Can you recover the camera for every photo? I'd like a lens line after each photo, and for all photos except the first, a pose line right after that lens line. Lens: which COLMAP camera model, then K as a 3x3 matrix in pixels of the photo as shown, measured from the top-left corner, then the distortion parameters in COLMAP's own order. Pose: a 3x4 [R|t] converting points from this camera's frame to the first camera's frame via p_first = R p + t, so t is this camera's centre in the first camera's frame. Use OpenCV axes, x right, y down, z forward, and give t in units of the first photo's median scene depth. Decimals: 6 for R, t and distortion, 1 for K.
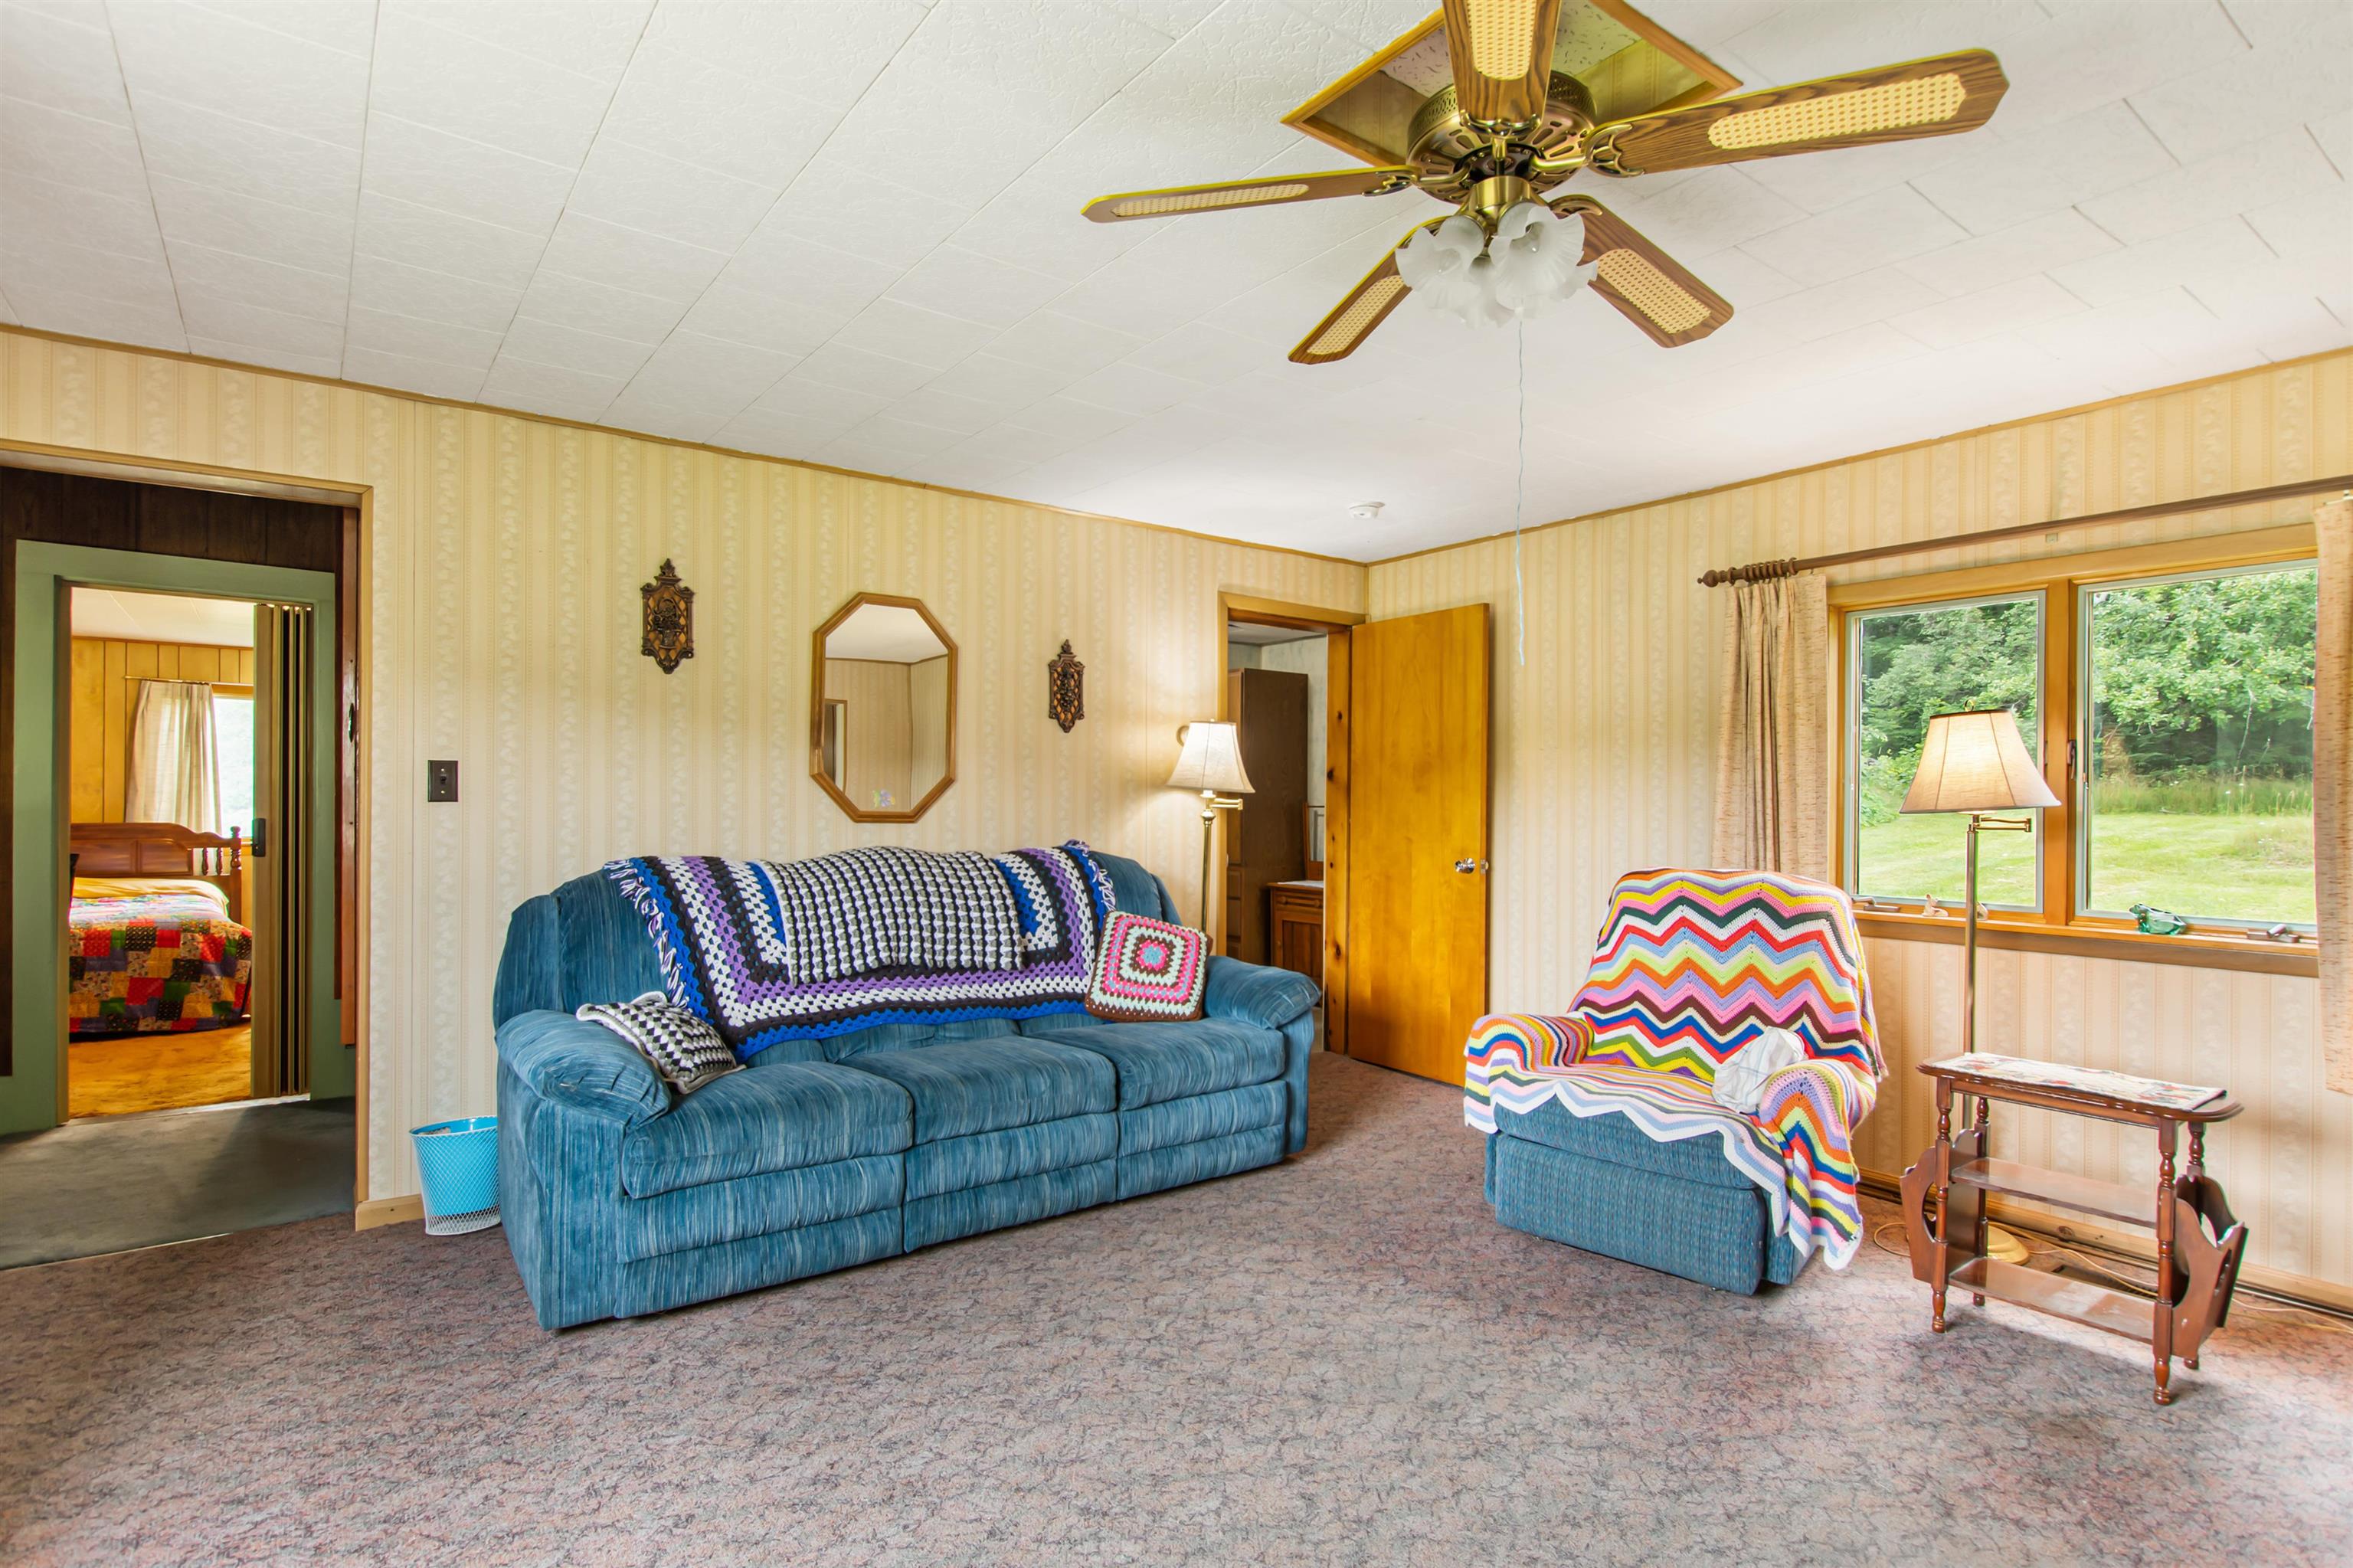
lens RADIAL K [[1185.7, 0, 1176.5], [0, 1185.7, 784.0], [0, 0, 1]] dist [-0.002427, -0.000668]
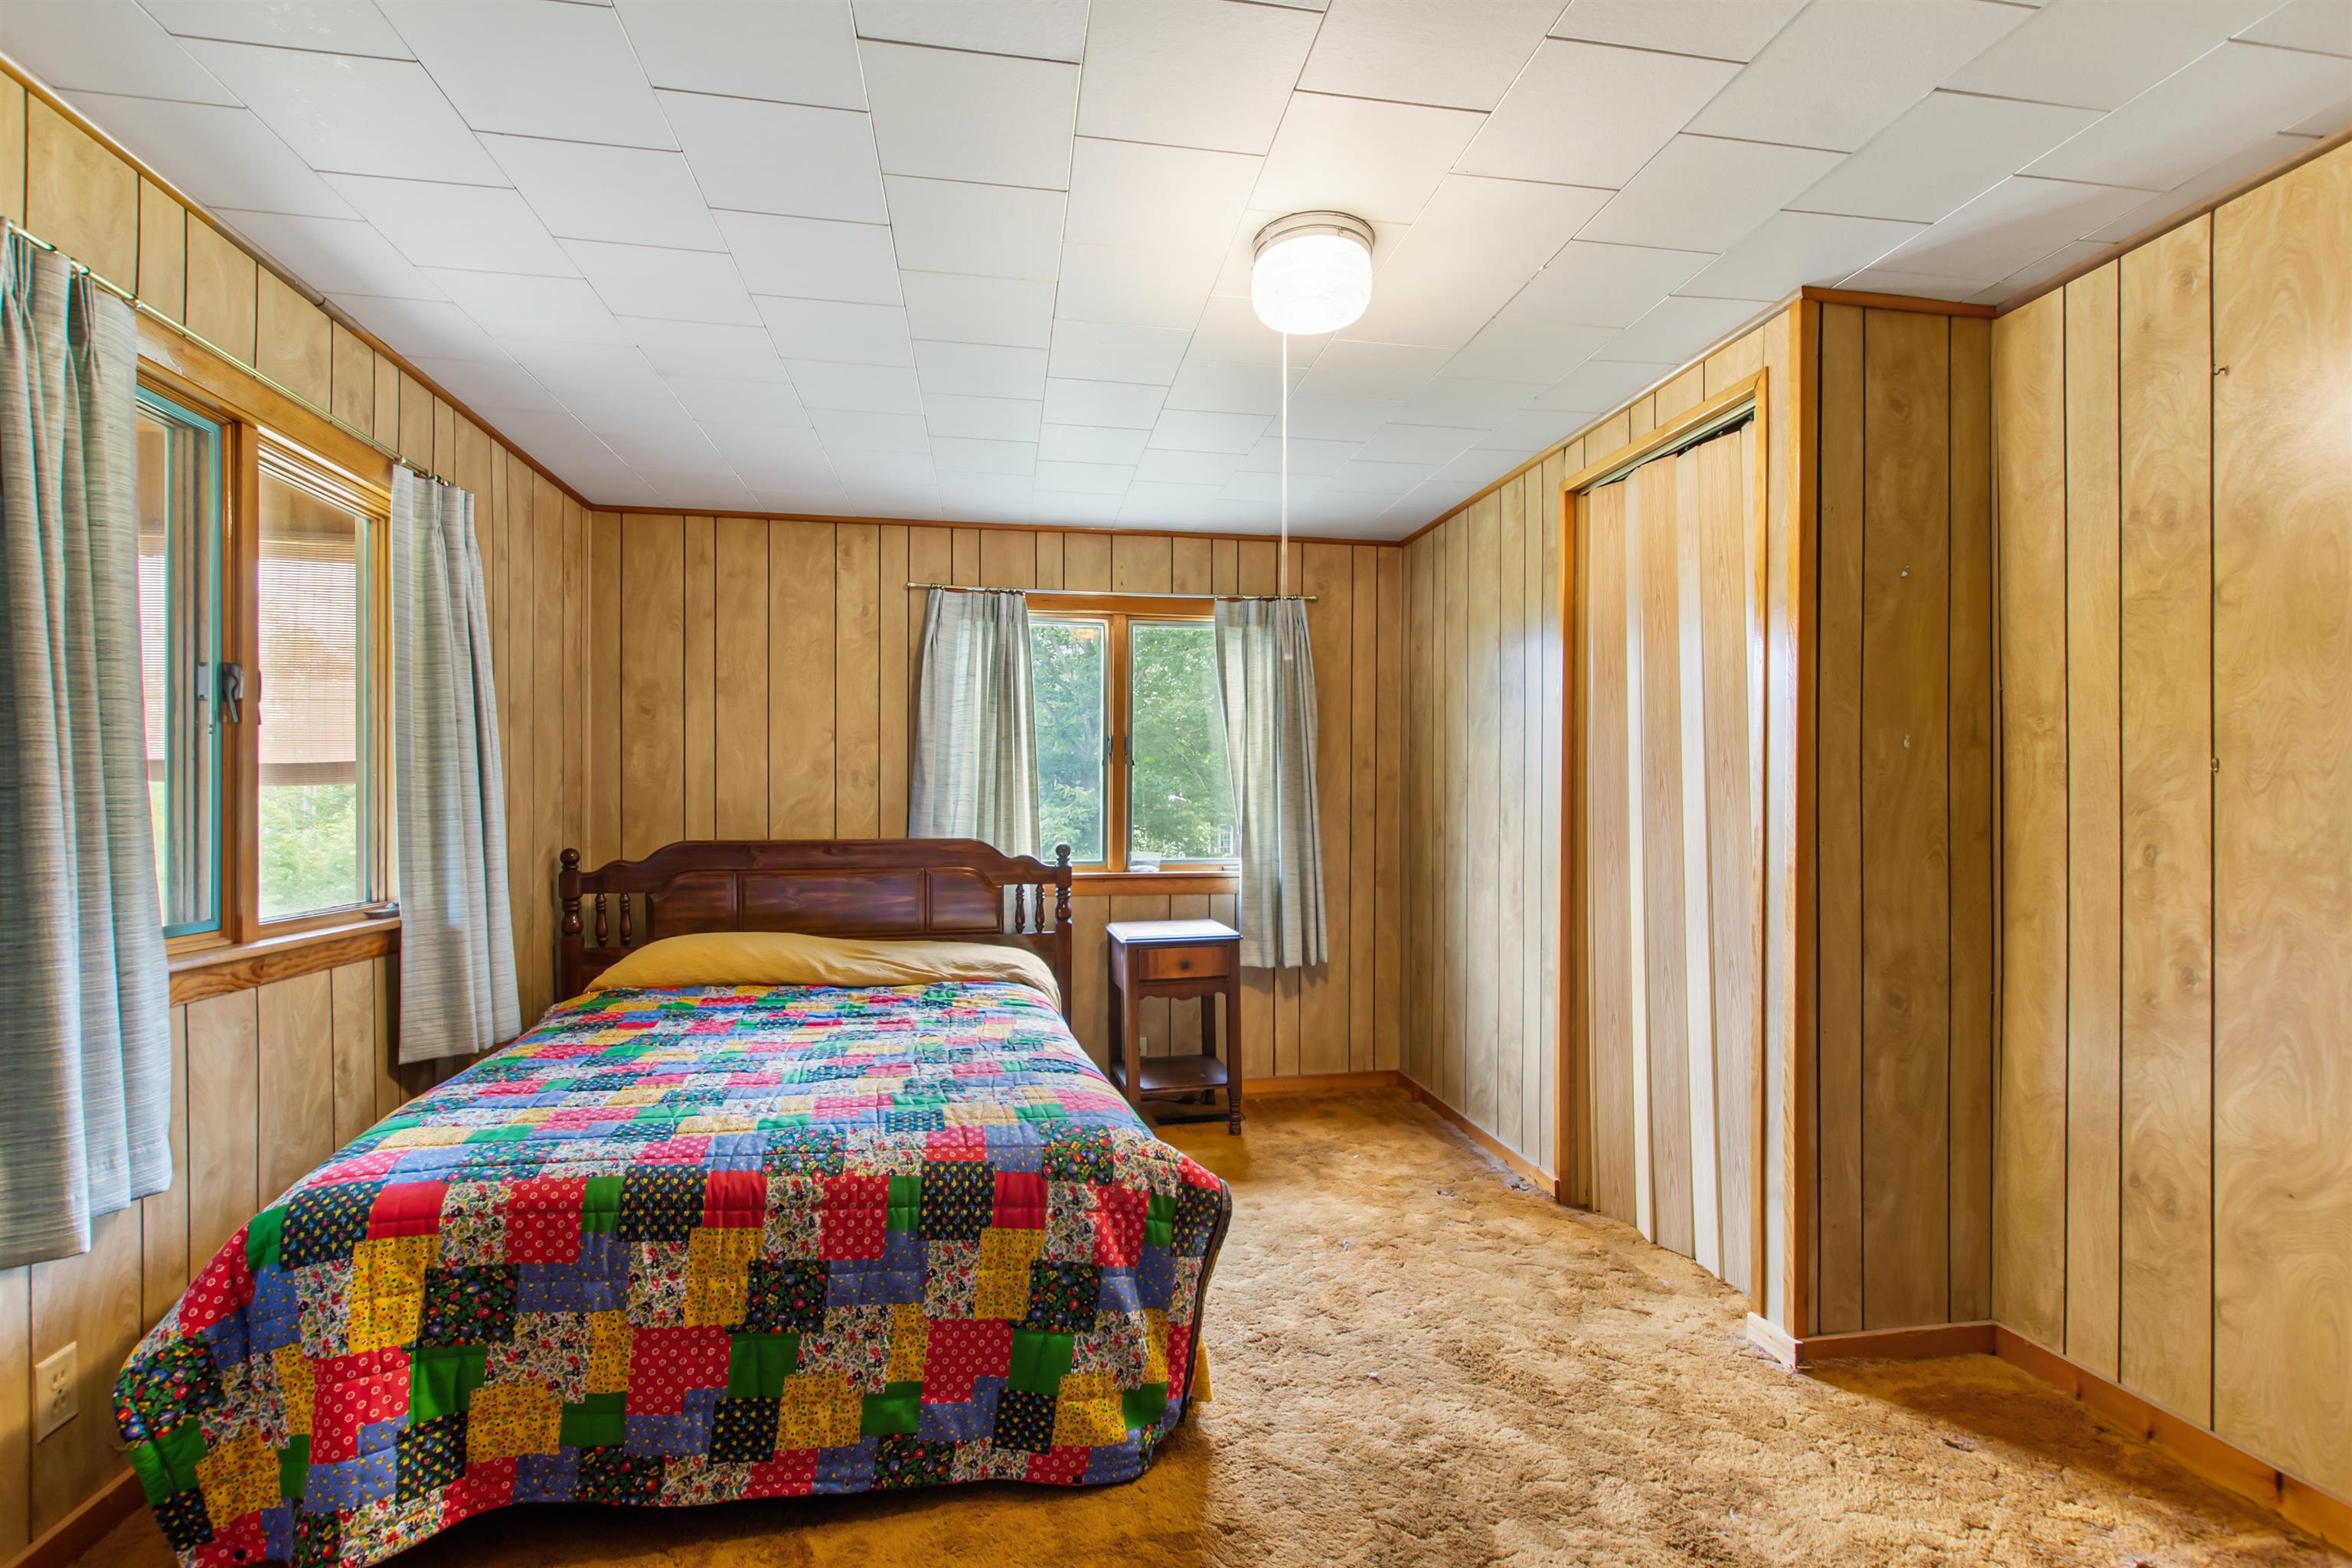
lens RADIAL K [[1073.1, 0, 1176.8], [0, 1073.1, 801.2], [0, 0, 1]] dist [0.000823, -0.000542]
pose [[0.889140, -0.001123, -0.457634, -0.529663], [0.003466, 0.999985, 0.004281, 0.013256], [0.457622, -0.005392, 0.889130, 0.590658]]
